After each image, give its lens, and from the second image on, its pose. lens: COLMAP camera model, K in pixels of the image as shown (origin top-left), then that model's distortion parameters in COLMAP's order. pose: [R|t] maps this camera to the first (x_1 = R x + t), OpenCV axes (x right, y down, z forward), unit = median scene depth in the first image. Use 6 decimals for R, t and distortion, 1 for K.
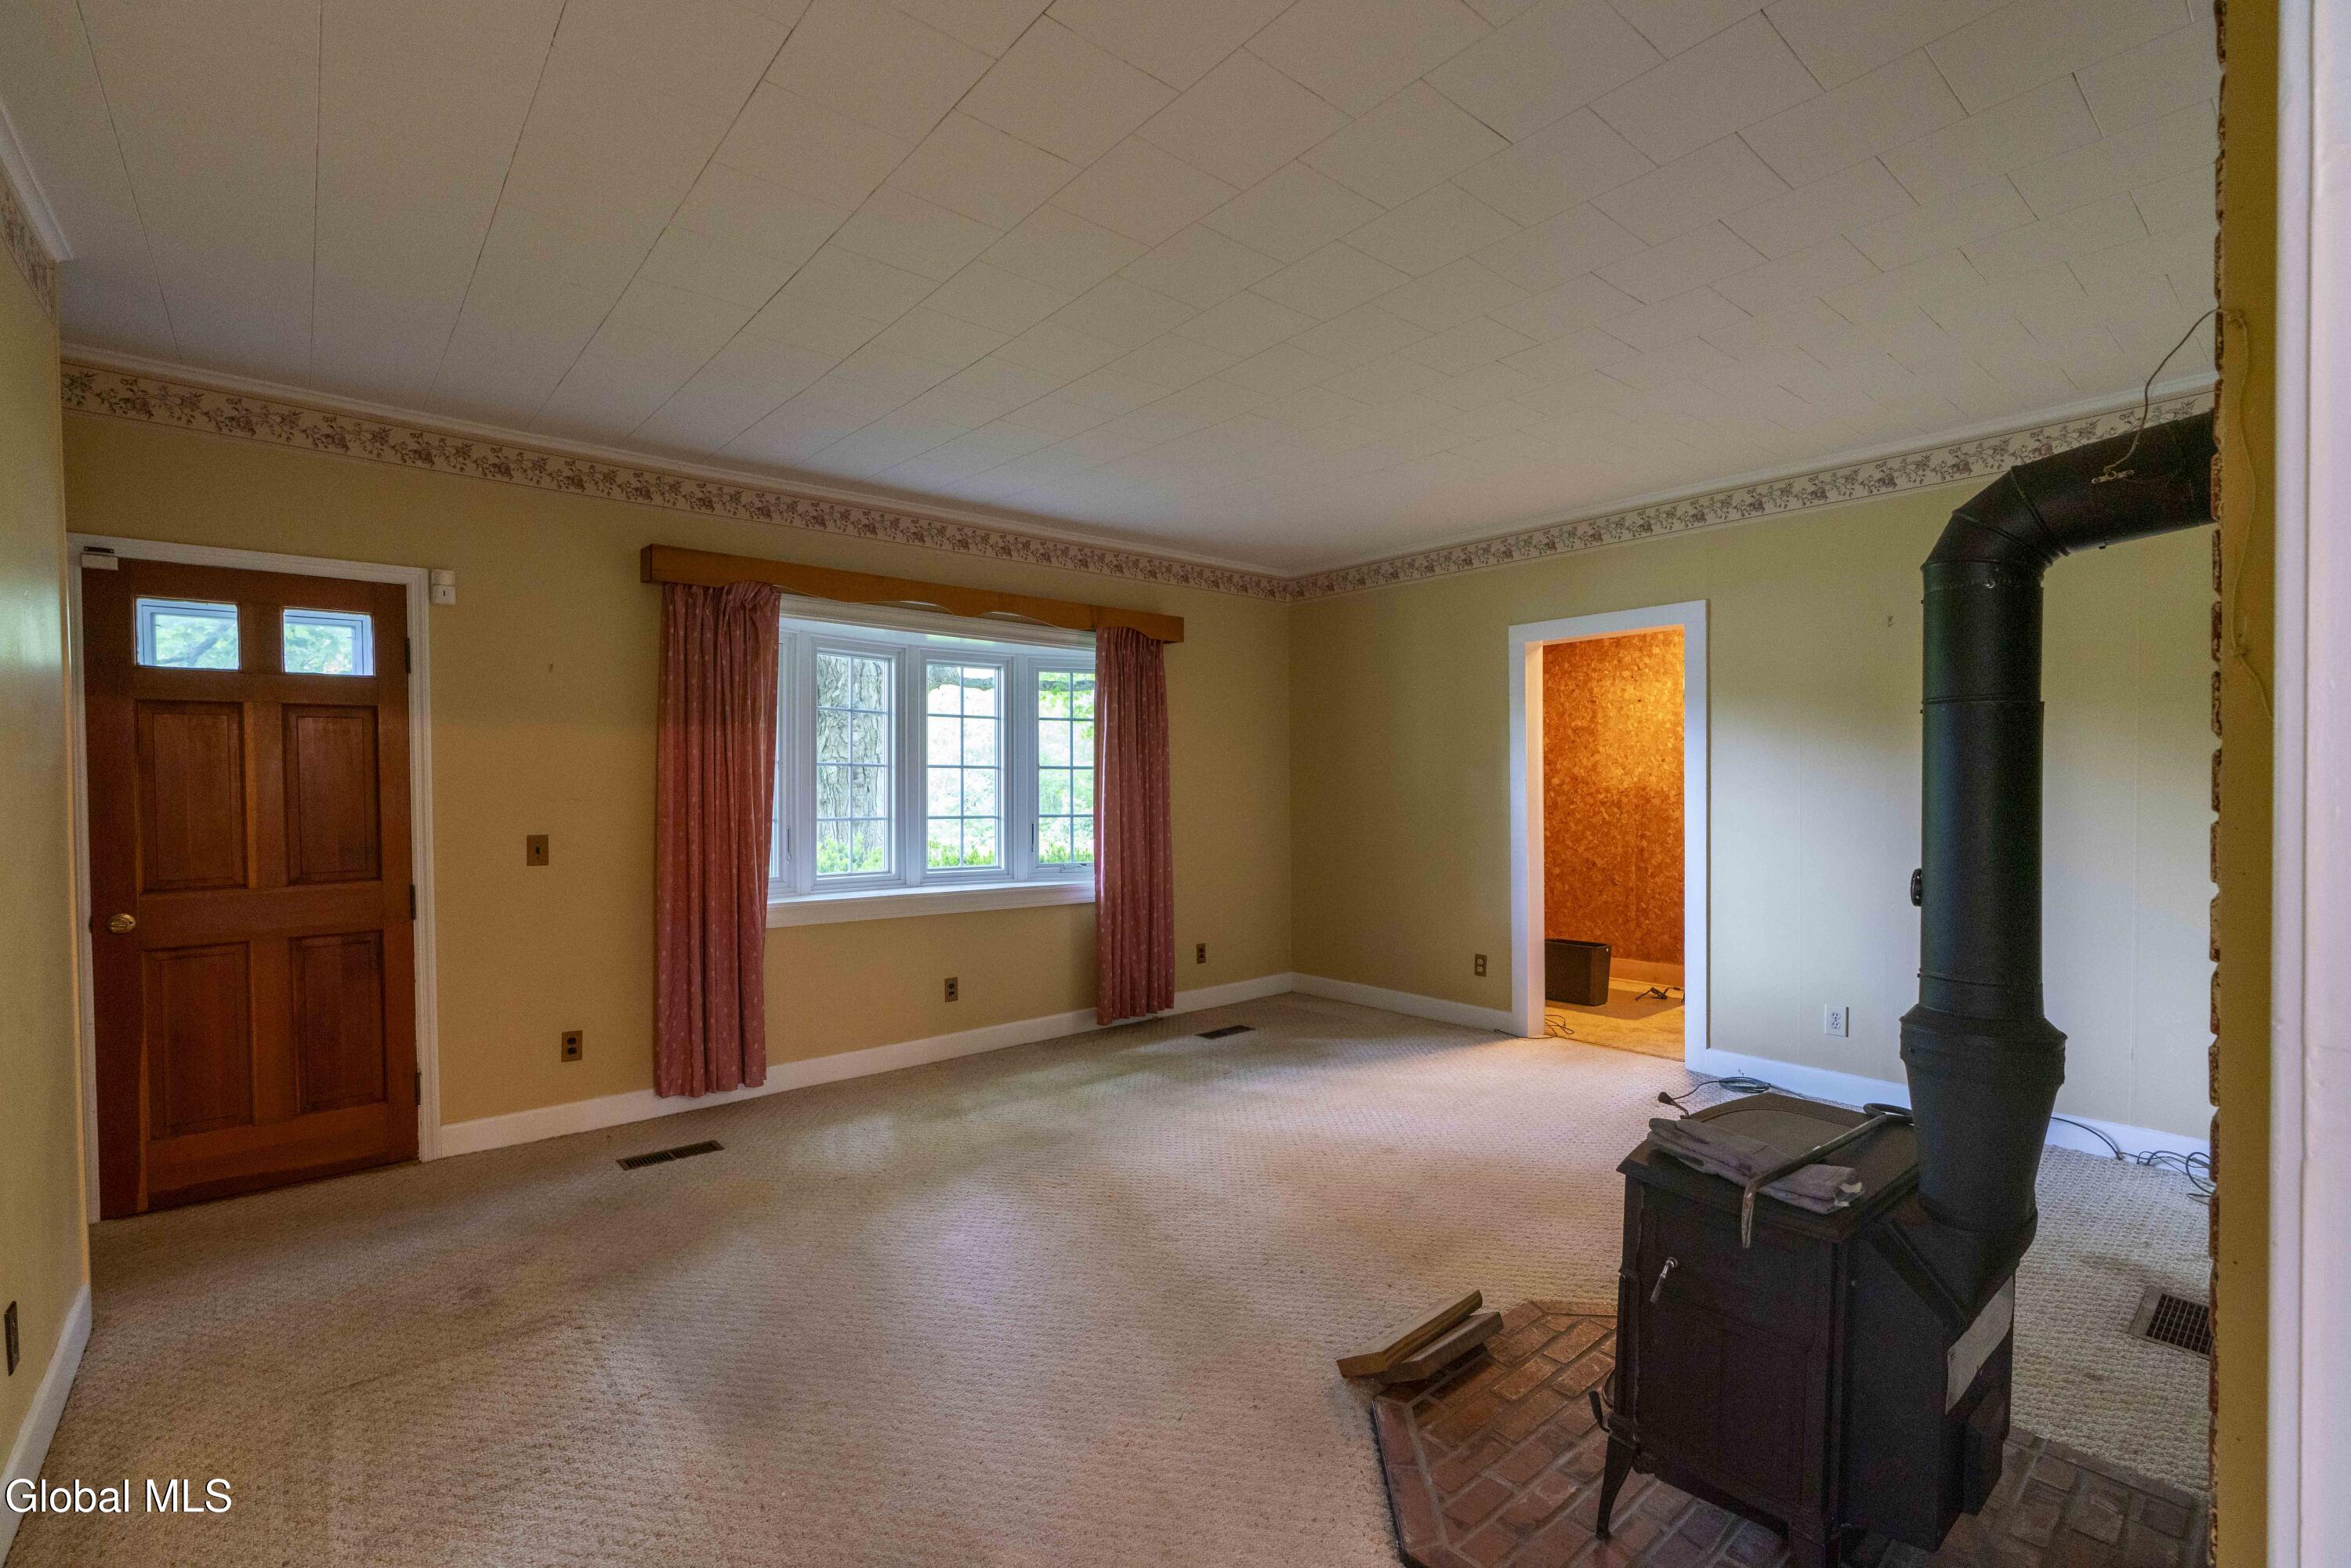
lens RADIAL K [[1044.4, 0, 1159.0], [0, 1044.4, 804.8], [0, 0, 1]] dist [-0.007911, 0.003701]
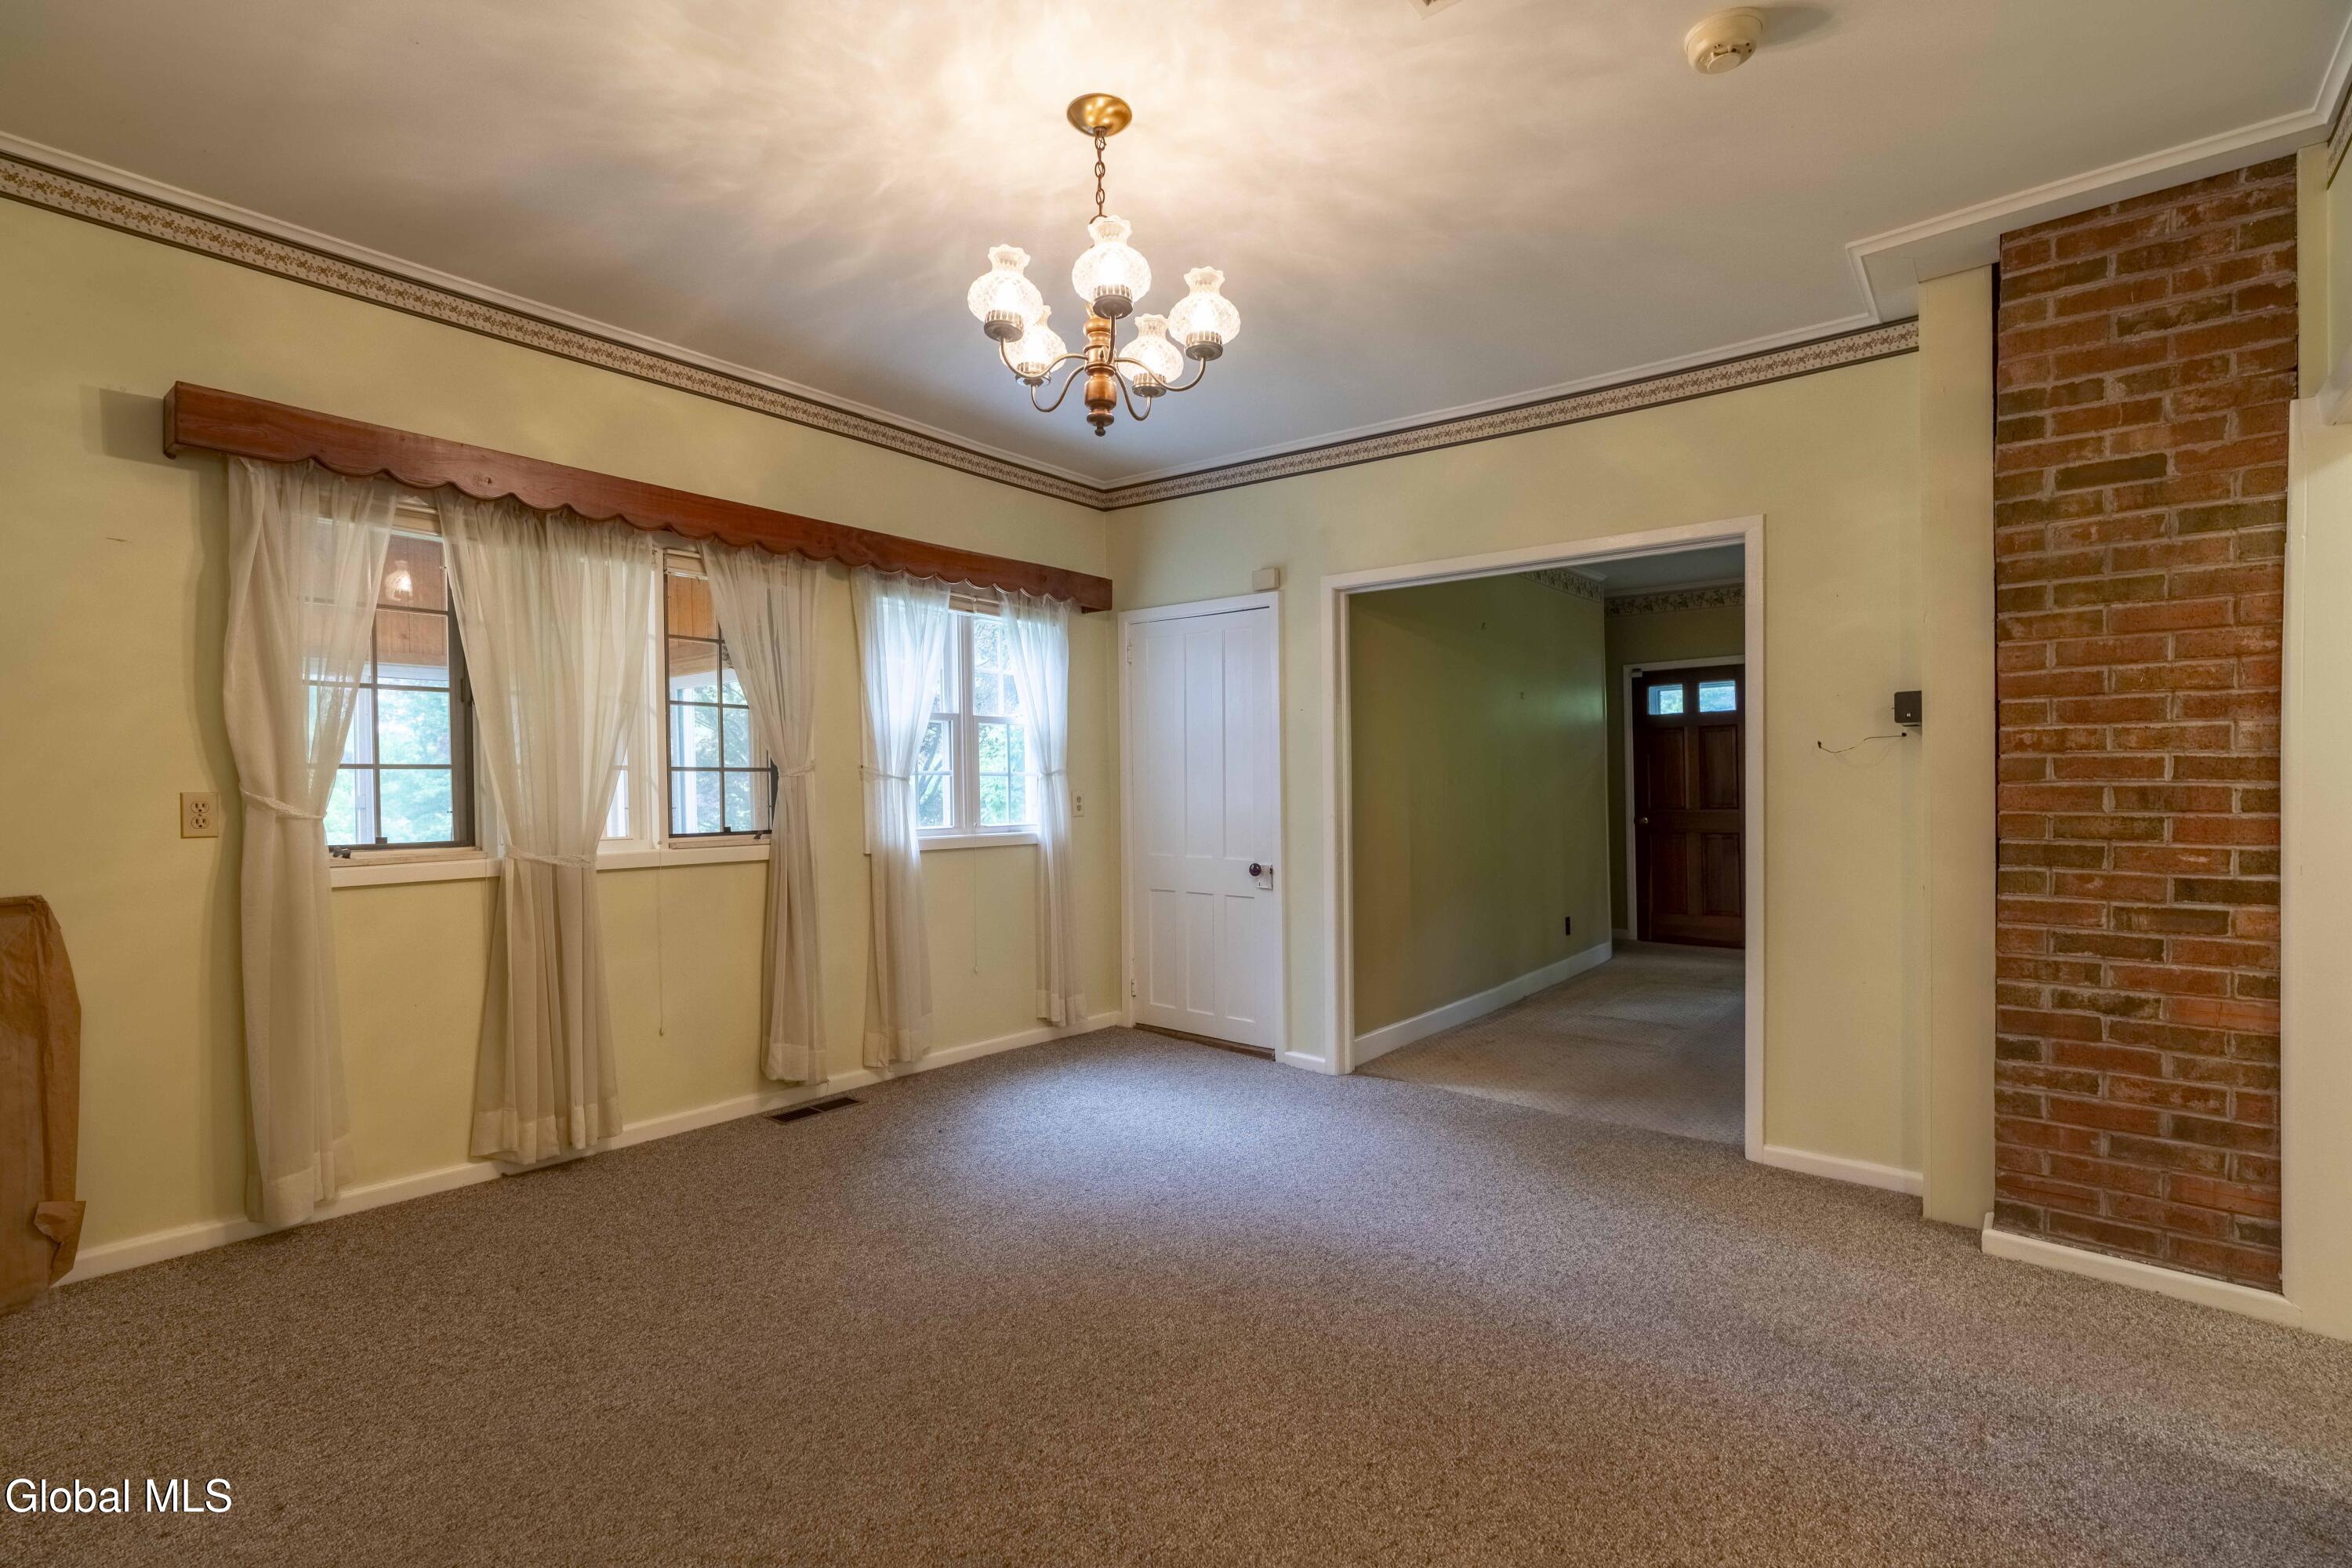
lens RADIAL K [[1044.9, 0, 1156.1], [0, 1044.9, 796.2], [0, 0, 1]] dist [-0.007911, 0.003701]
pose [[0.168085, 0.007776, -0.985742, 1.124885], [-0.005735, 0.999960, 0.006910, 0.040199], [0.985756, 0.004492, 0.168122, -0.490527]]
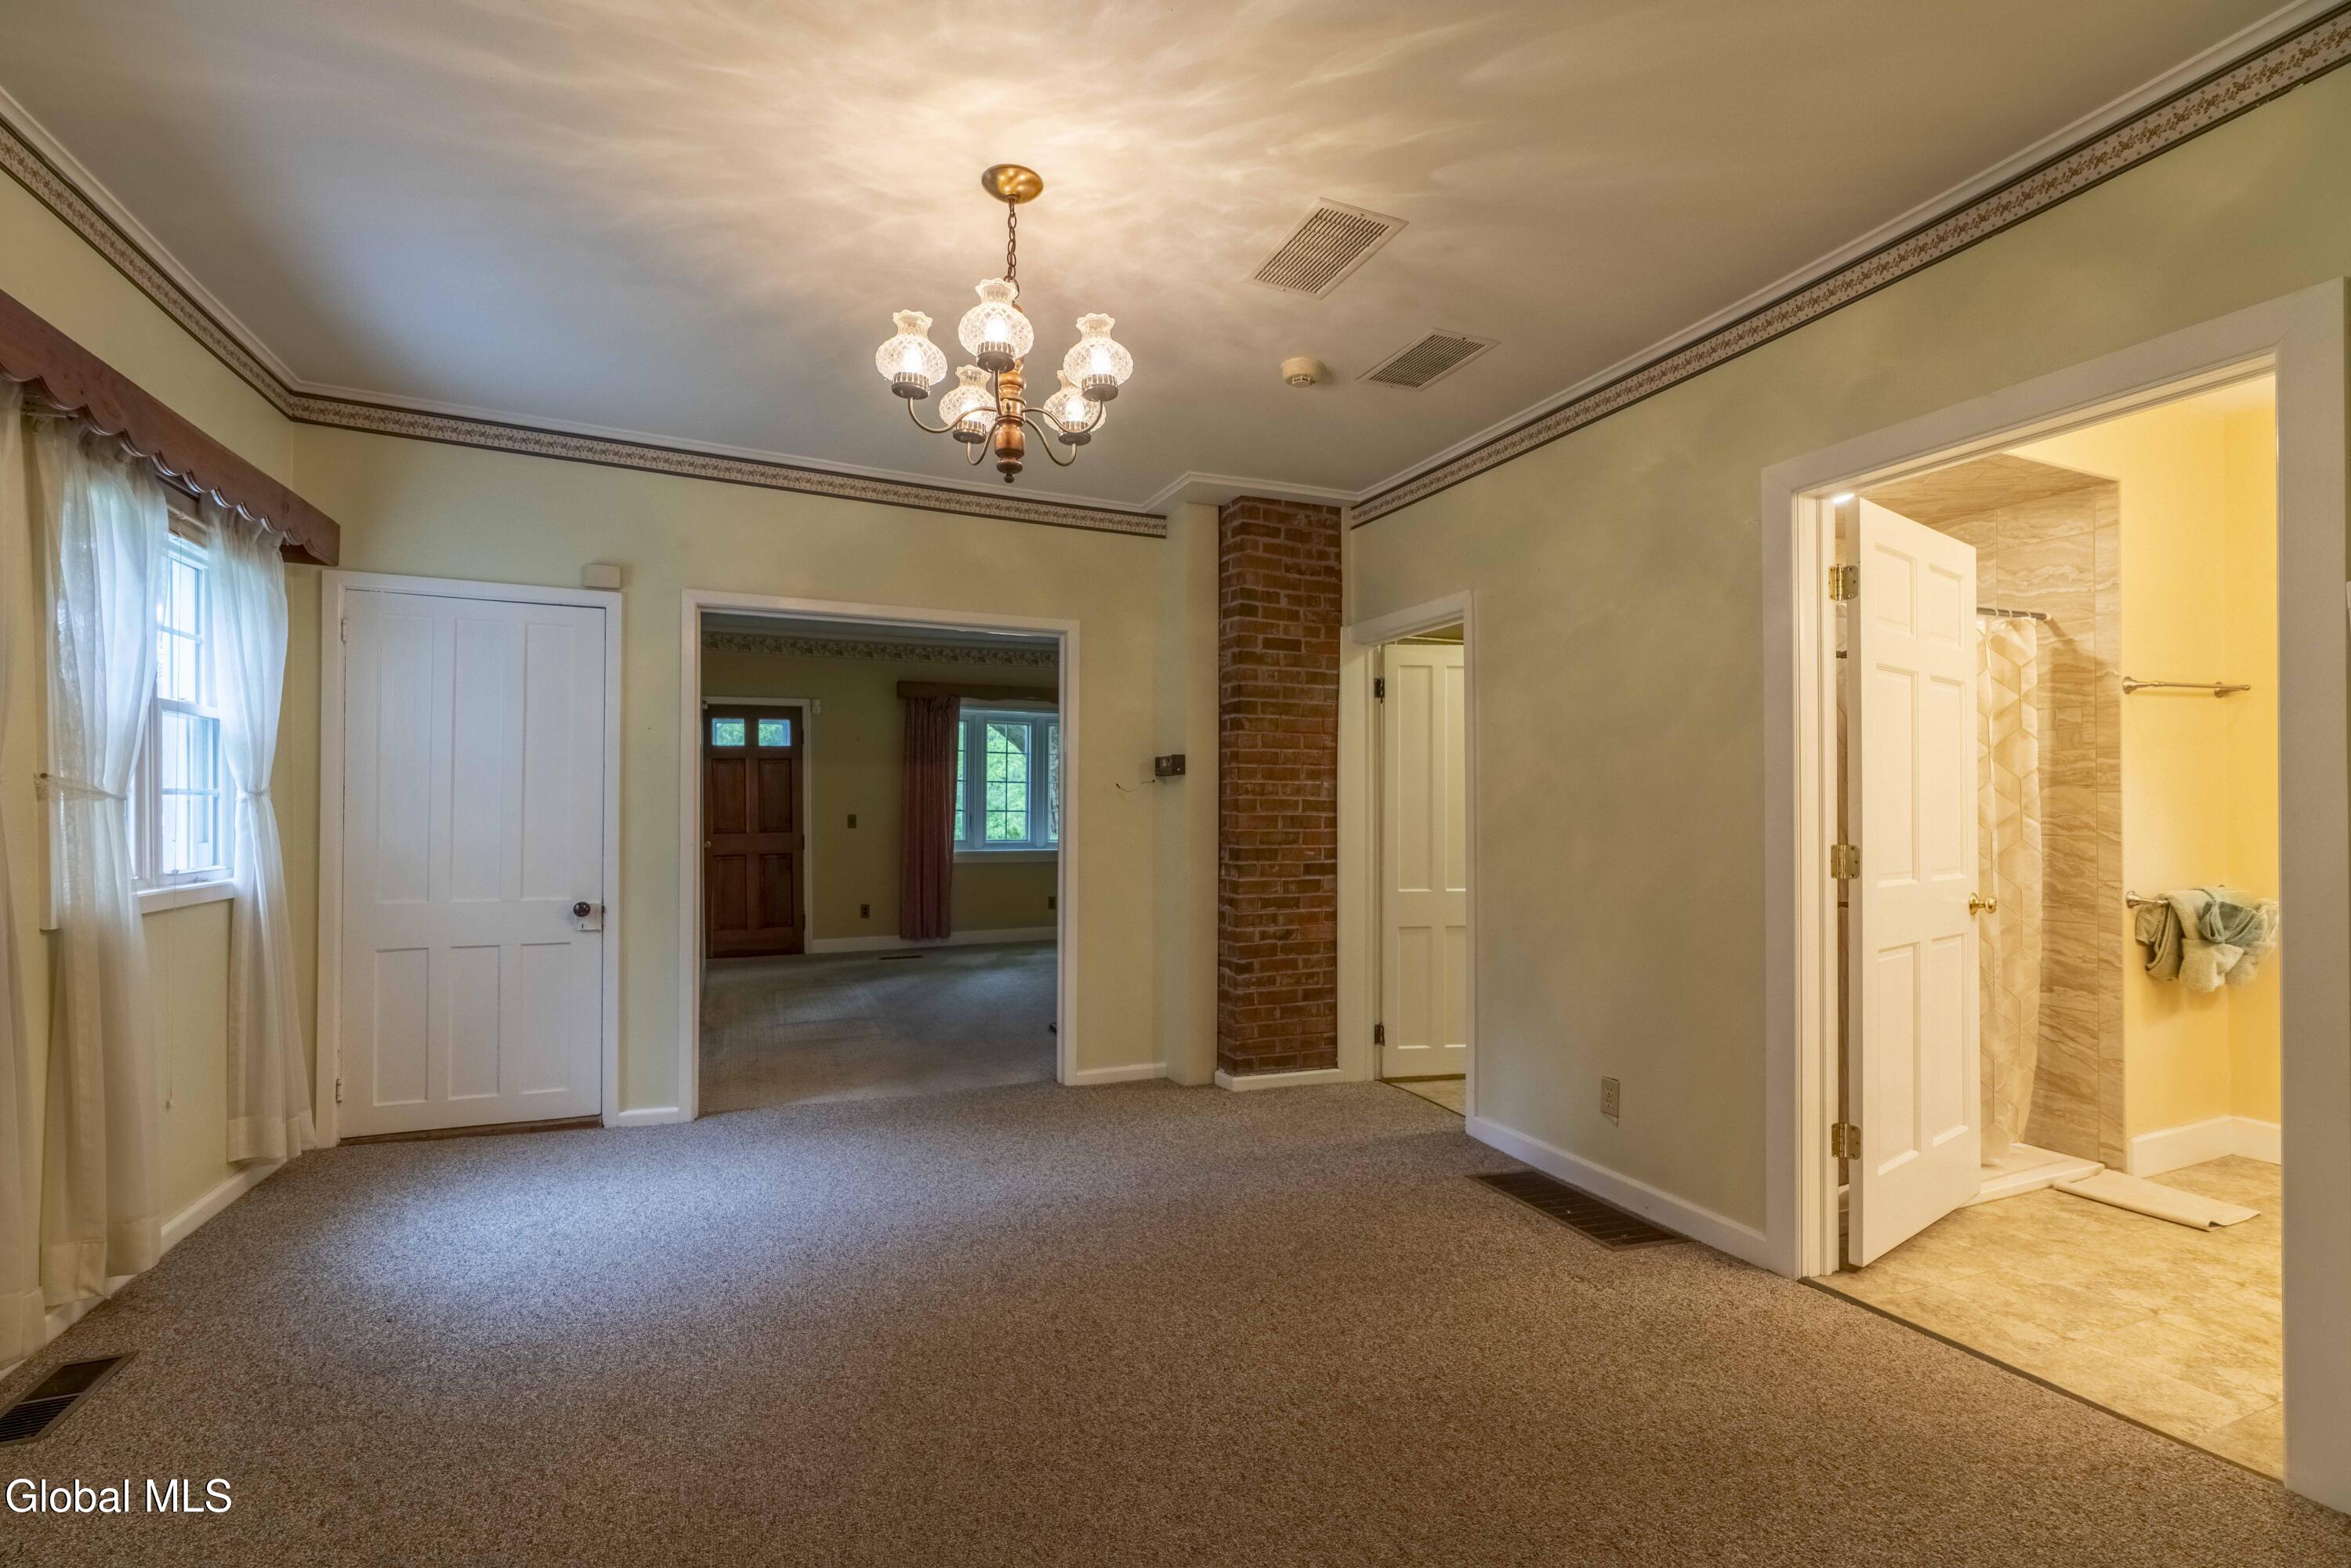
lens RADIAL K [[1044.4, 0, 1146.6], [0, 1044.4, 795.4], [0, 0, 1]] dist [-0.007911, 0.003701]
pose [[0.948505, -0.002766, -0.316751, 0.788142], [-0.004897, 0.999714, -0.023391, 0.041333], [0.316725, 0.023737, 0.948220, -1.019666]]
